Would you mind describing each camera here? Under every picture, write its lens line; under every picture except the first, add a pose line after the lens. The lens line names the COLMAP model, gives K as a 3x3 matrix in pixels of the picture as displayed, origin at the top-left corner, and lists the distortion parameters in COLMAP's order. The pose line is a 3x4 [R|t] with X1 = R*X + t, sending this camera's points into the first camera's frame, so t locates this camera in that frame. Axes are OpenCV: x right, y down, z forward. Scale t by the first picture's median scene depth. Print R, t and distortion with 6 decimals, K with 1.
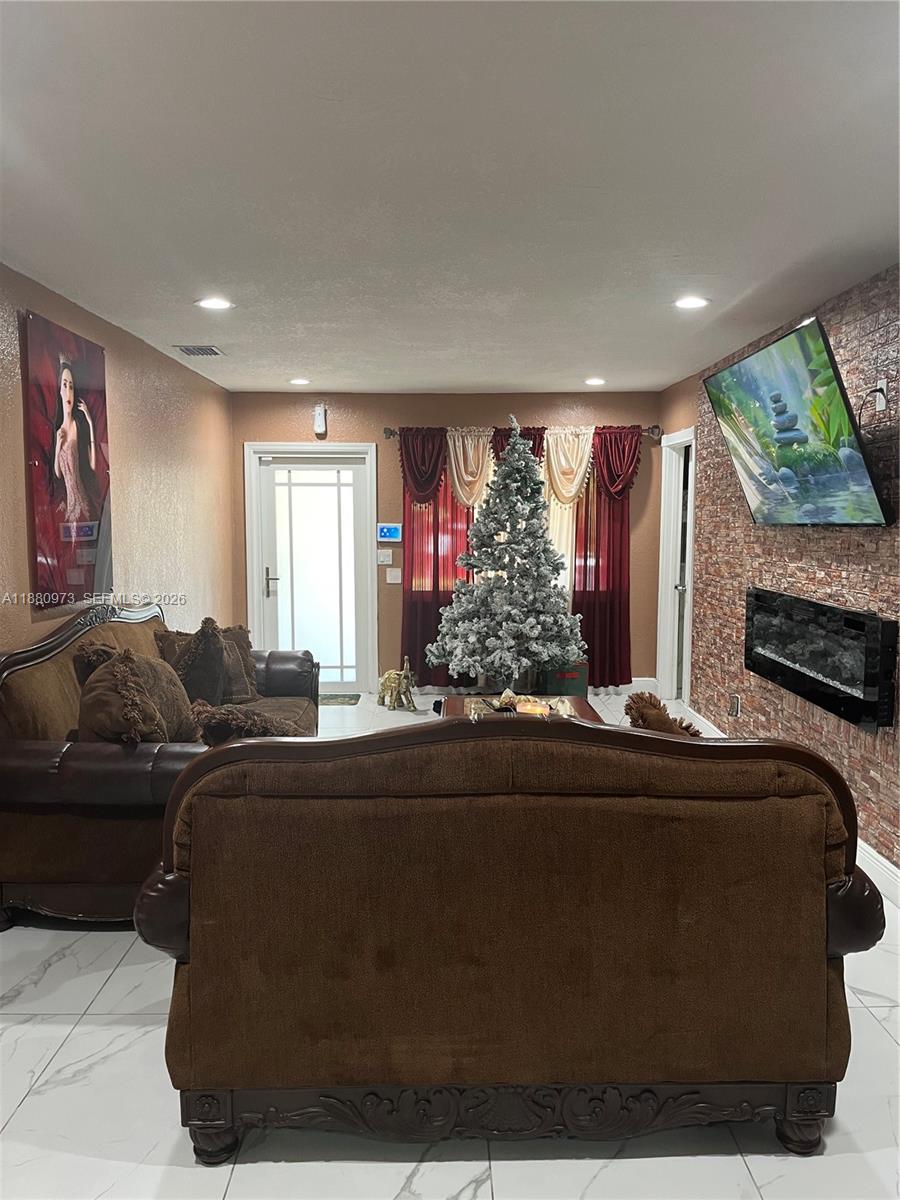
lens RADIAL K [[924.1, 0, 450.0], [0, 924.1, 600.0], [0, 0, 1]] dist [0.062220, 0.001190]
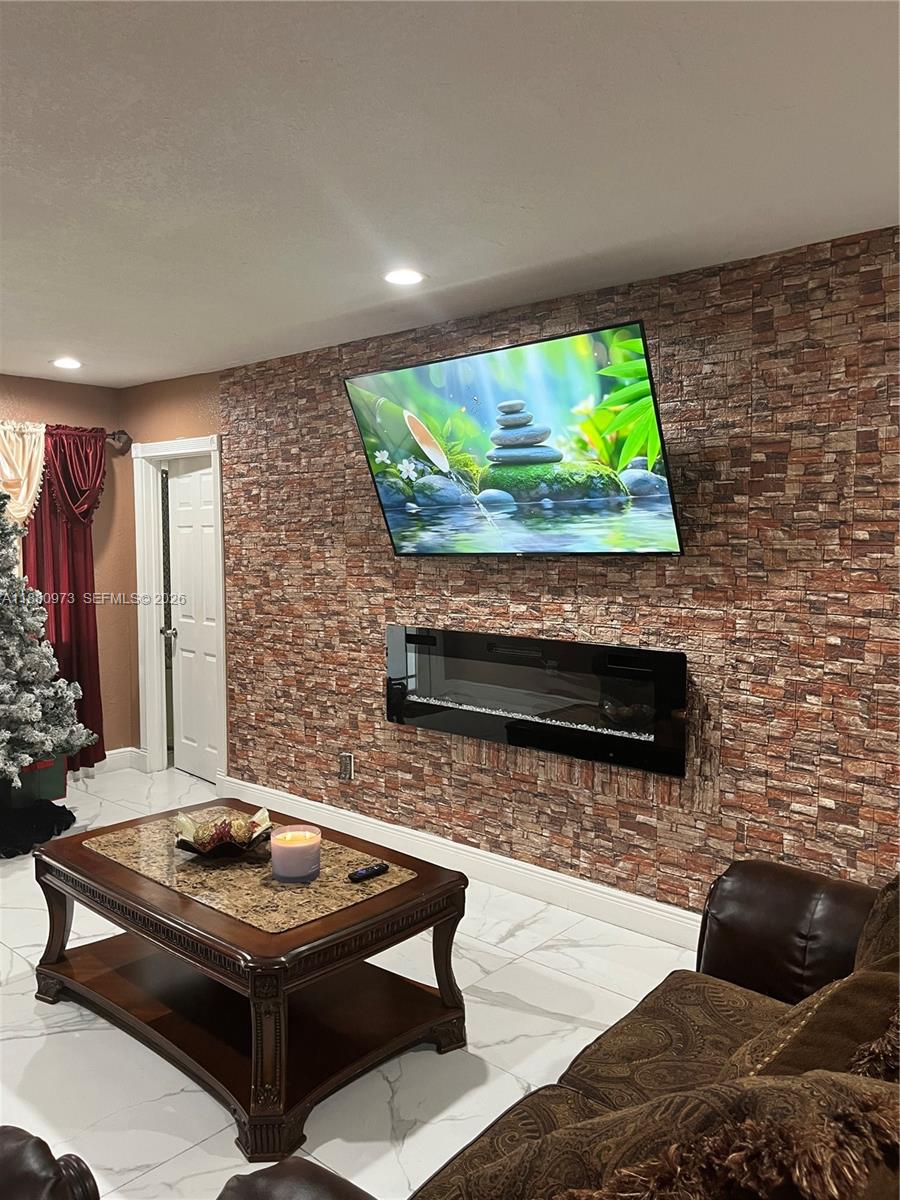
lens RADIAL K [[924.1, 0, 450.0], [0, 924.1, 600.0], [0, 0, 1]] dist [0.062220, 0.001190]
pose [[0.676465, -0.054101, 0.734485, -0.233260], [0.073564, 0.997274, 0.005705, -0.034602], [-0.732792, 0.050172, 0.678601, 0.332250]]
